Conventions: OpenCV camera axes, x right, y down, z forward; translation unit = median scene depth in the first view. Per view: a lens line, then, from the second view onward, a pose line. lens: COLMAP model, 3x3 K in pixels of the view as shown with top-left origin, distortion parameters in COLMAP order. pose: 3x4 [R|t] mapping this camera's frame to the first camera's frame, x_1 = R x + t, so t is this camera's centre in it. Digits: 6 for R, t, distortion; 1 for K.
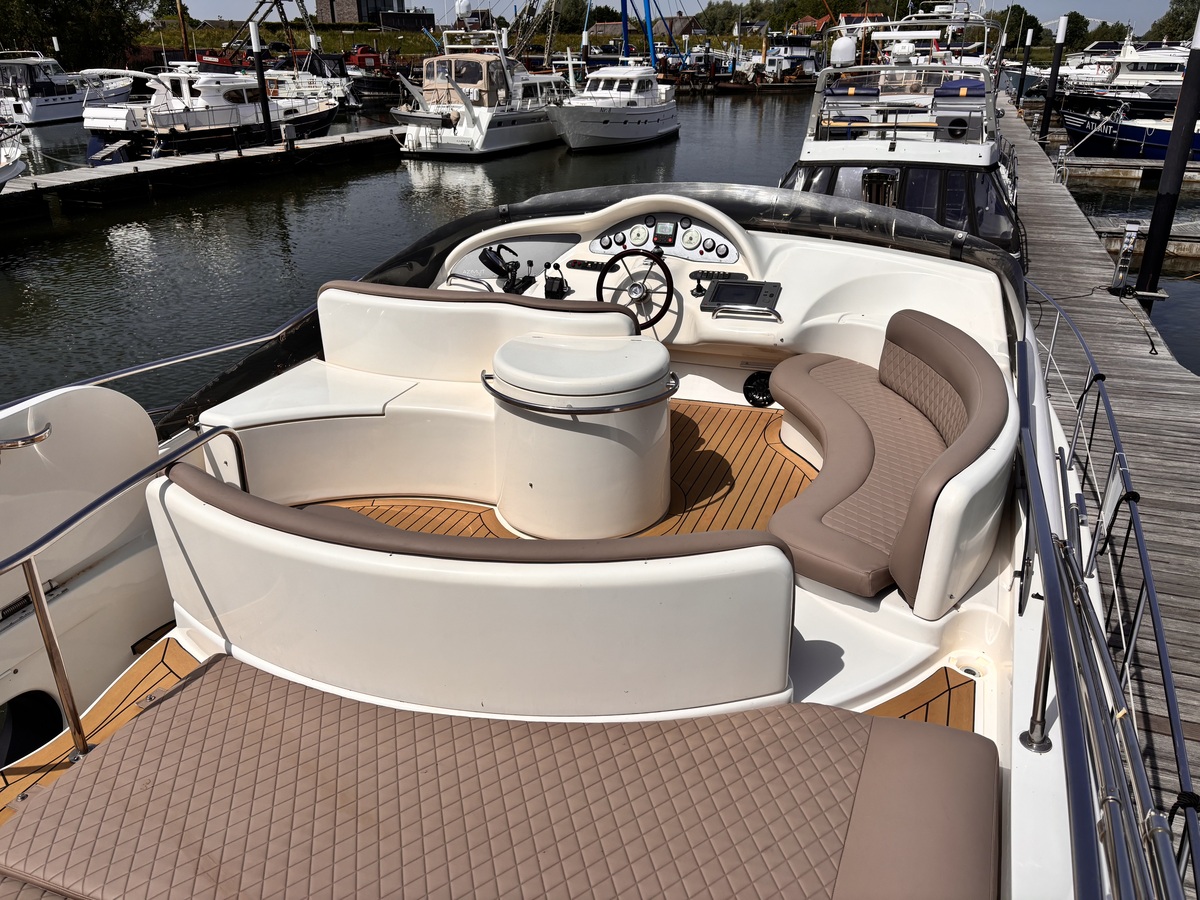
lens RADIAL K [[924.2, 0, 596.1], [0, 924.2, 443.5], [0, 0, 1]] dist [0.023002, -0.005369]
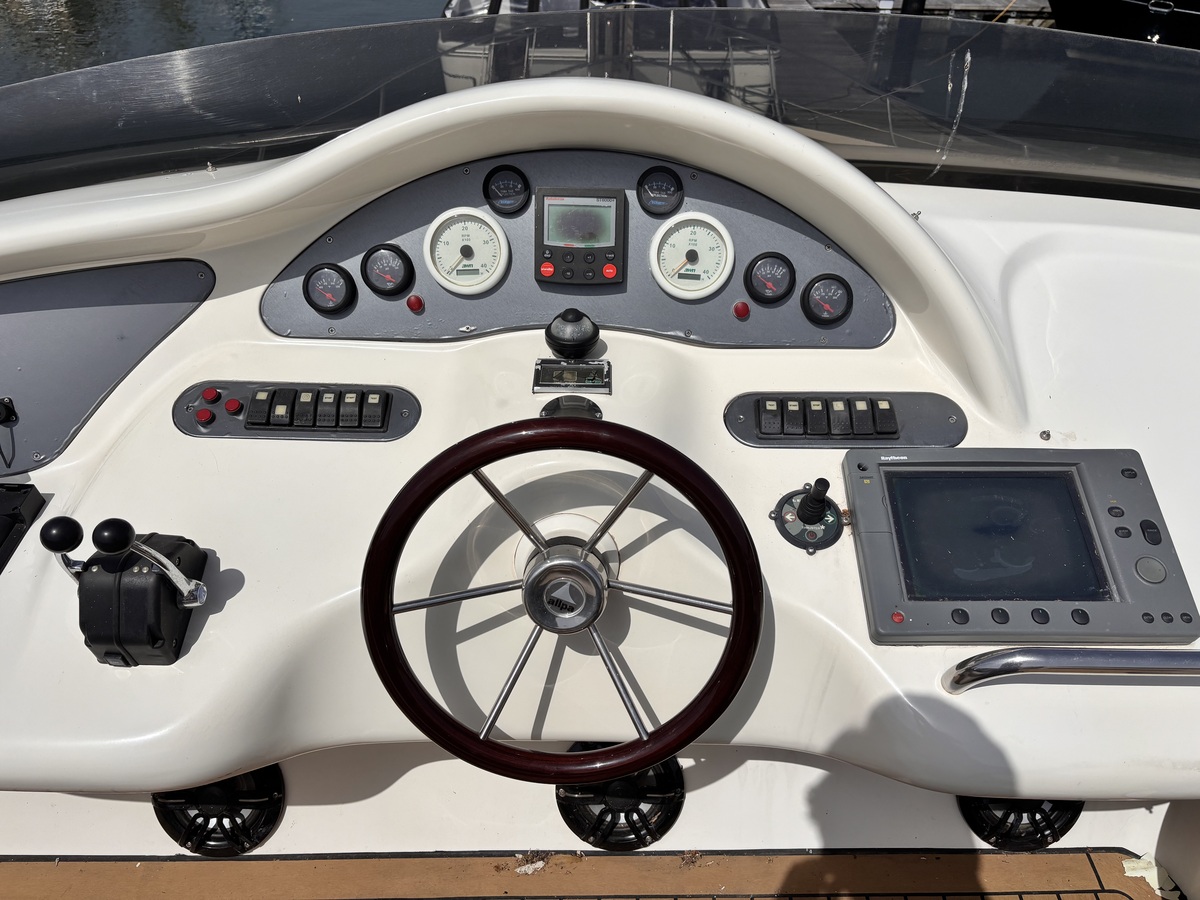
lens RADIAL K [[902.3, 0, 607.3], [0, 902.3, 451.7], [0, 0, 1]] dist [0.054633, -0.086705]
pose [[0.933908, -0.194507, 0.299971, -0.000928], [0.122851, 0.962553, 0.241661, -0.231717], [-0.335742, -0.188837, 0.922831, 0.773209]]
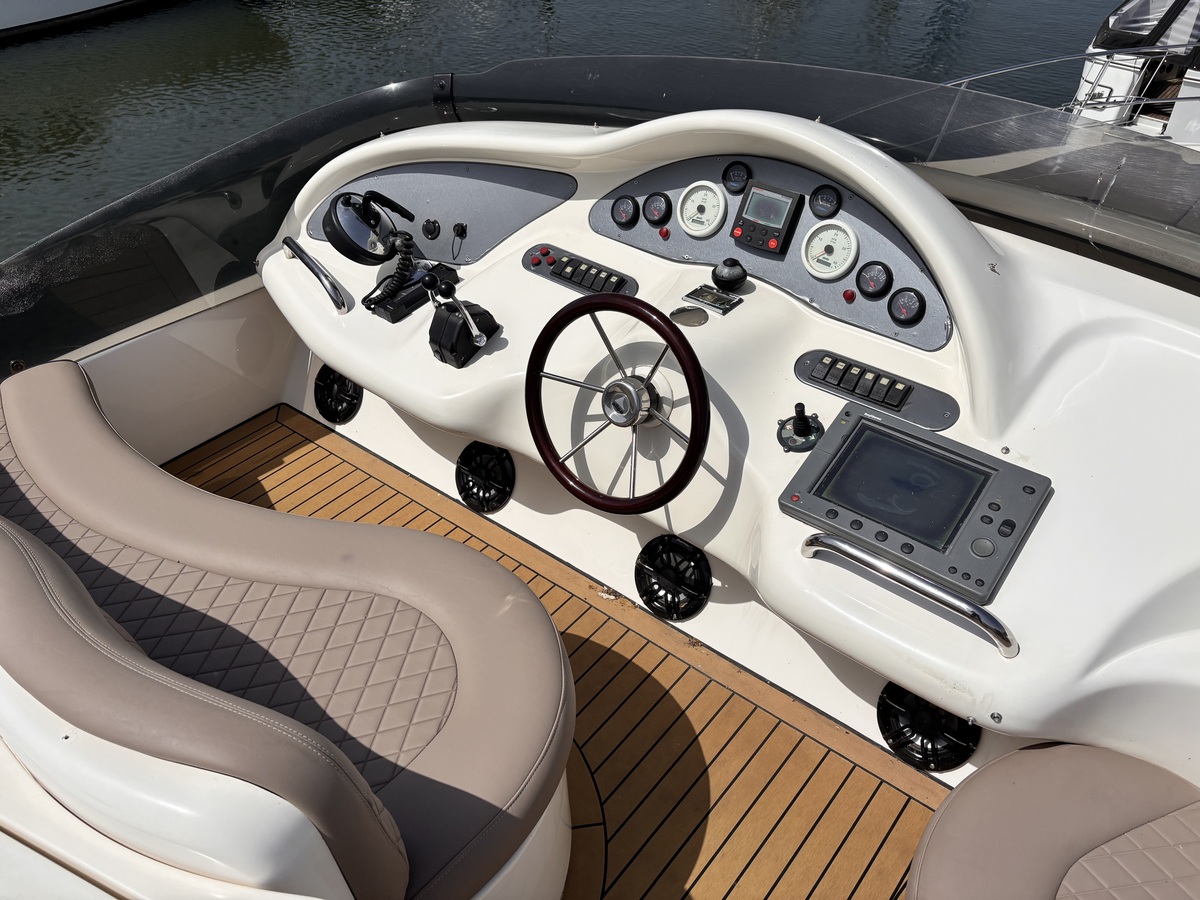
lens RADIAL K [[902.3, 0, 607.3], [0, 902.3, 451.7], [0, 0, 1]] dist [0.054633, -0.086705]
pose [[0.948650, 0.198947, -0.245932, 0.122318], [-0.130202, 0.954127, 0.269608, -0.229641], [0.288288, -0.223743, 0.931037, 0.630785]]
